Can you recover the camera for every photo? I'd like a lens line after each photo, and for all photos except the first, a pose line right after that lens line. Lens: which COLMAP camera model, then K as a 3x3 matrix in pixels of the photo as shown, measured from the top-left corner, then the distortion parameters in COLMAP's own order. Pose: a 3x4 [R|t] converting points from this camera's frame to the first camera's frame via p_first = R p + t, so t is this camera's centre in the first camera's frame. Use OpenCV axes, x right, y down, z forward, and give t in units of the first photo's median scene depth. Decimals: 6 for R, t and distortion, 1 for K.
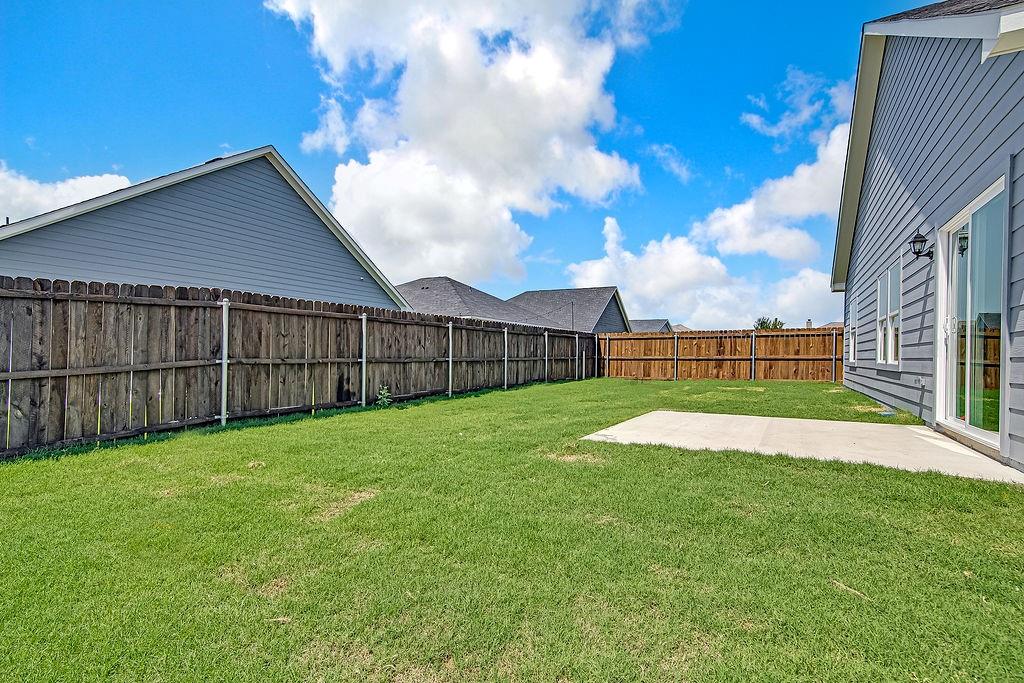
lens RADIAL K [[494.7, 0, 513.9], [0, 494.7, 352.0], [0, 0, 1]] dist [-0.000151, 0.000086]
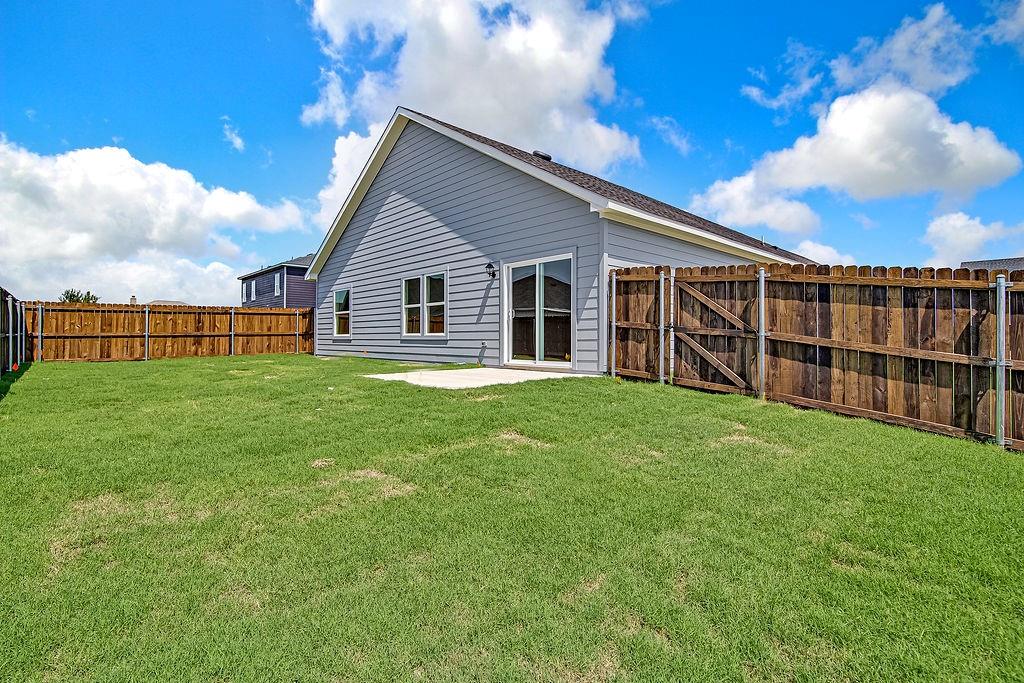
lens RADIAL K [[476.1, 0, 513.3], [0, 476.1, 335.8], [0, 0, 1]] dist [-0.000461, -0.000056]
pose [[0.301798, -0.008862, 0.953331, -0.289341], [-0.002581, 0.999946, 0.010112, 0.004157], [-0.953368, -0.005512, 0.301759, 0.127130]]
